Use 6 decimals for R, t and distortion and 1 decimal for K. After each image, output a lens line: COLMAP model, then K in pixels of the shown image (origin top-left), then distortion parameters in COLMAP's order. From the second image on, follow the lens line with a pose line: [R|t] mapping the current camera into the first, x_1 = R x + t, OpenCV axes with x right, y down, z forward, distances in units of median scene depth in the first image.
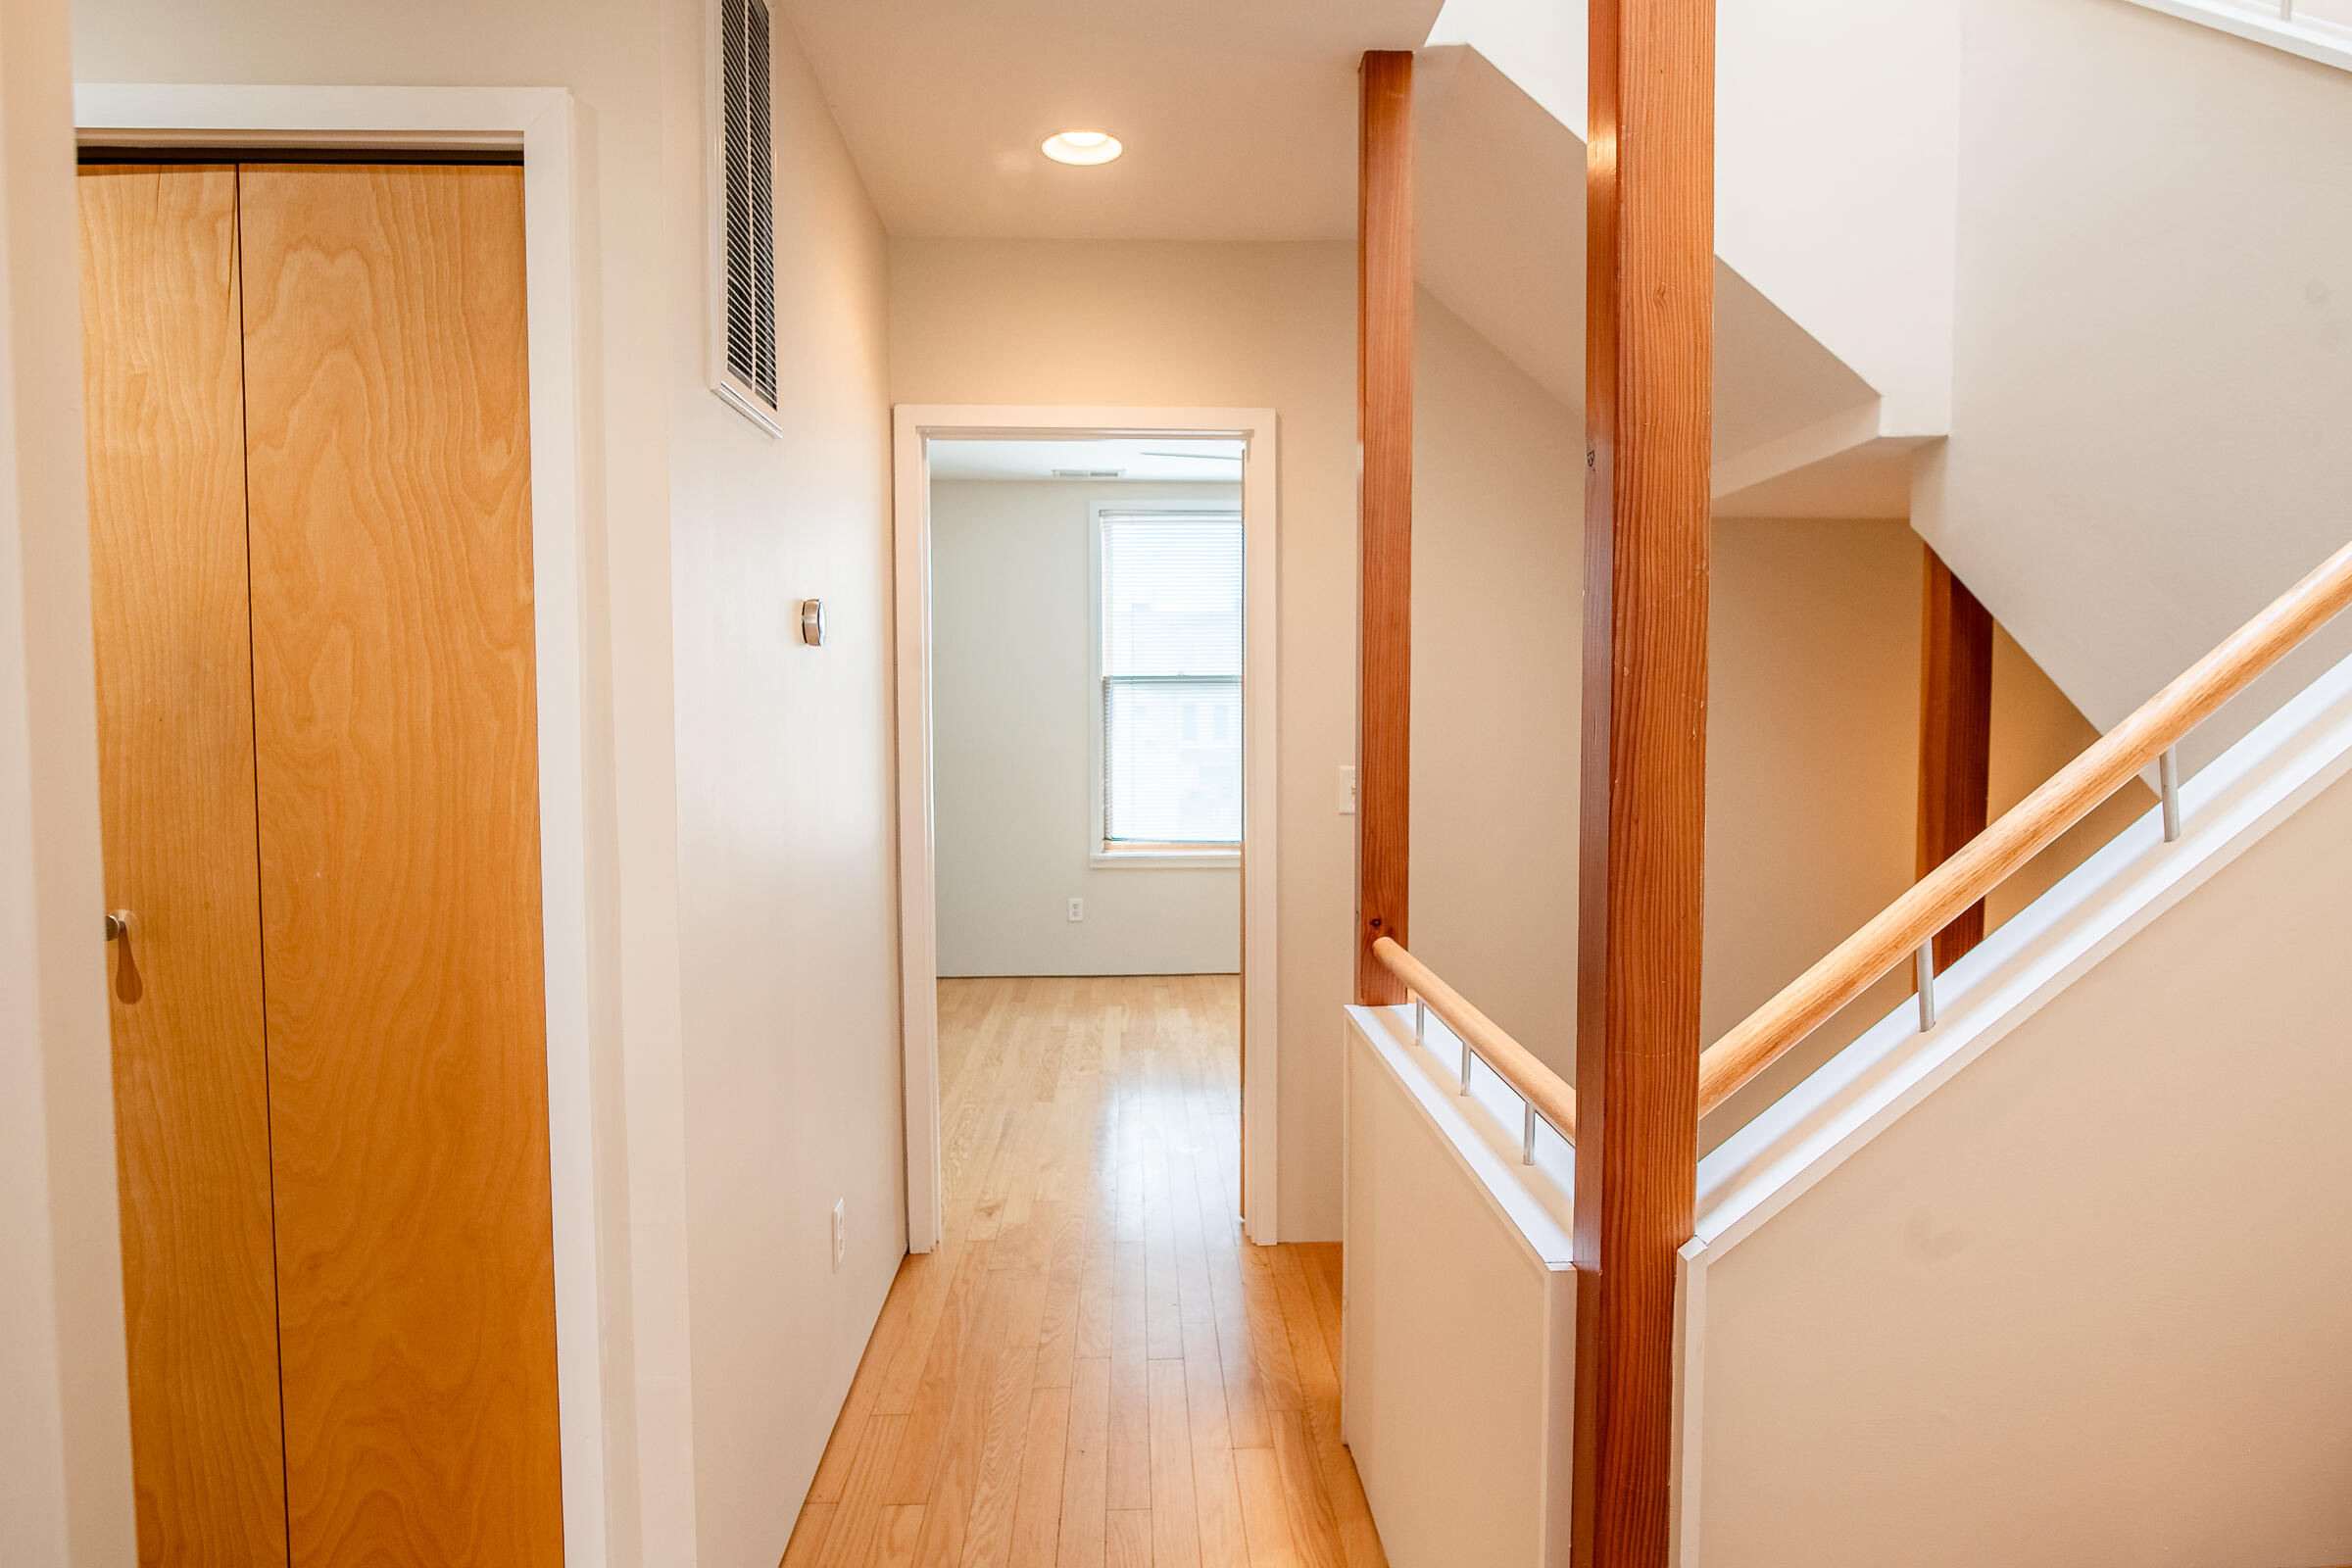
lens RADIAL K [[1390.6, 0, 1183.2], [0, 1390.6, 787.1], [0, 0, 1]] dist [-0.040022, 0.017726]
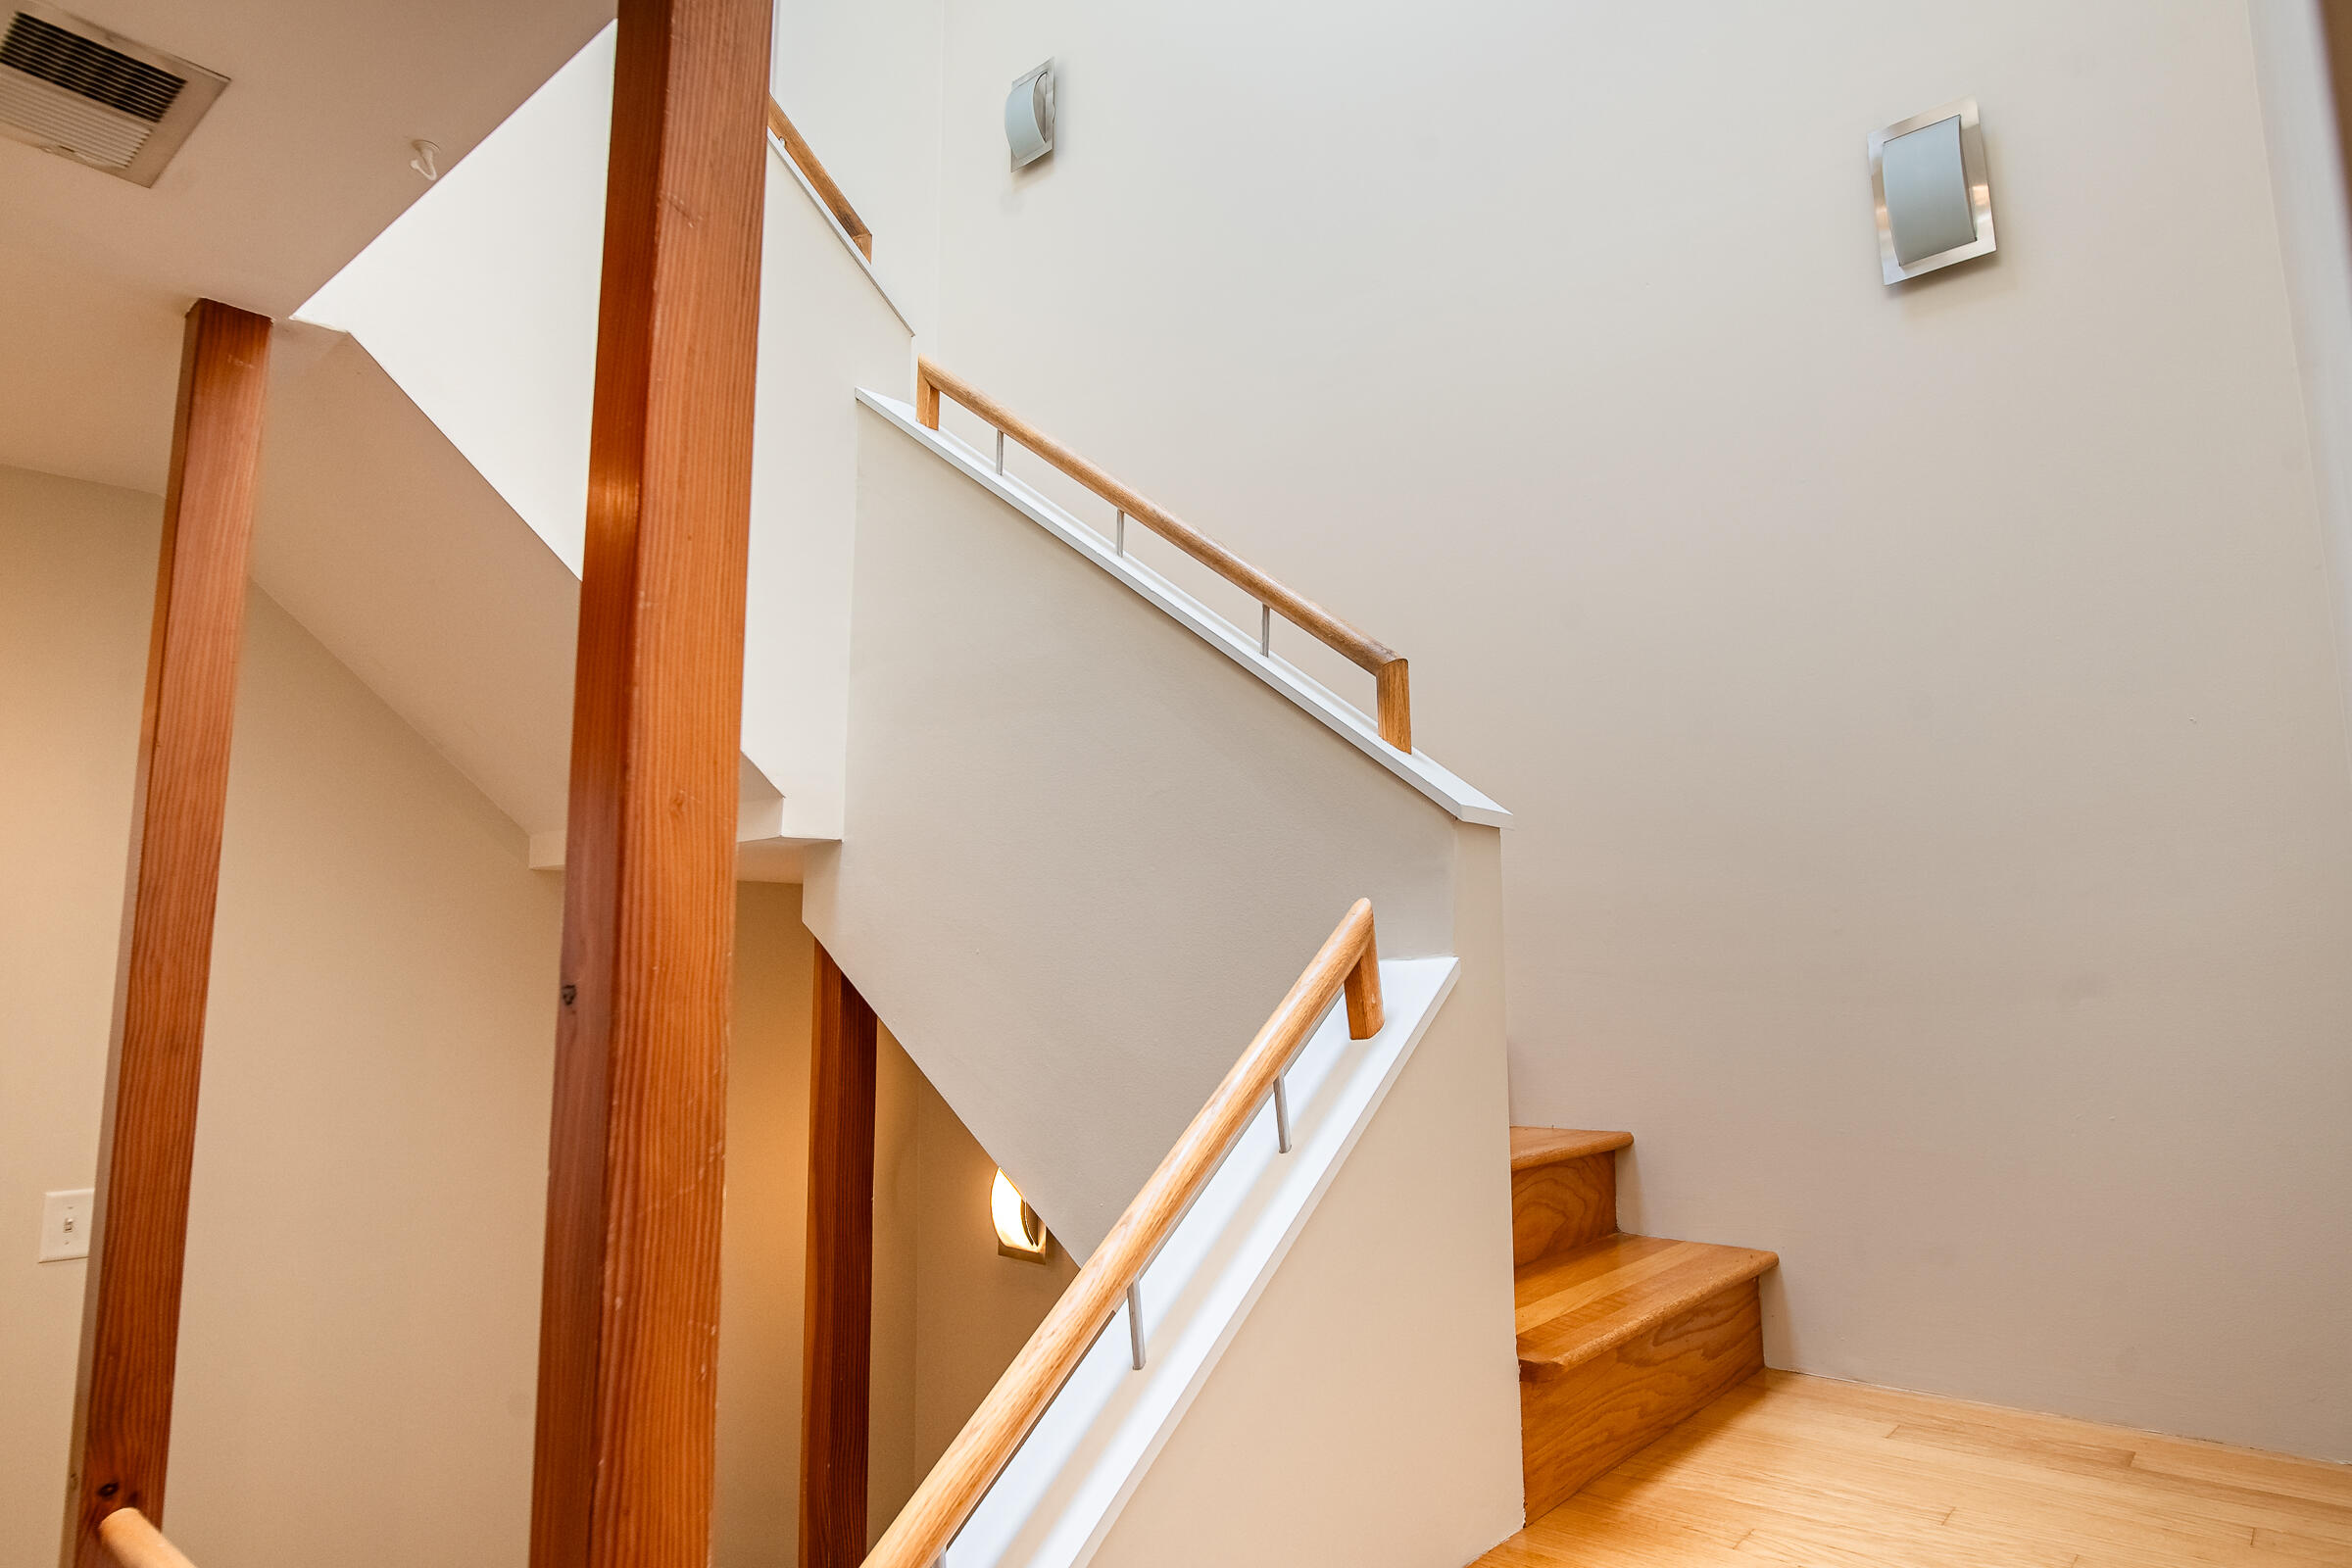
lens RADIAL K [[1390.6, 0, 1183.2], [0, 1390.6, 787.1], [0, 0, 1]] dist [-0.040022, 0.017726]
pose [[0.687254, 0.100332, 0.719455, -0.014902], [0.041874, 0.983297, -0.177126, -0.111227], [-0.725209, 0.151857, 0.671574, 0.130257]]
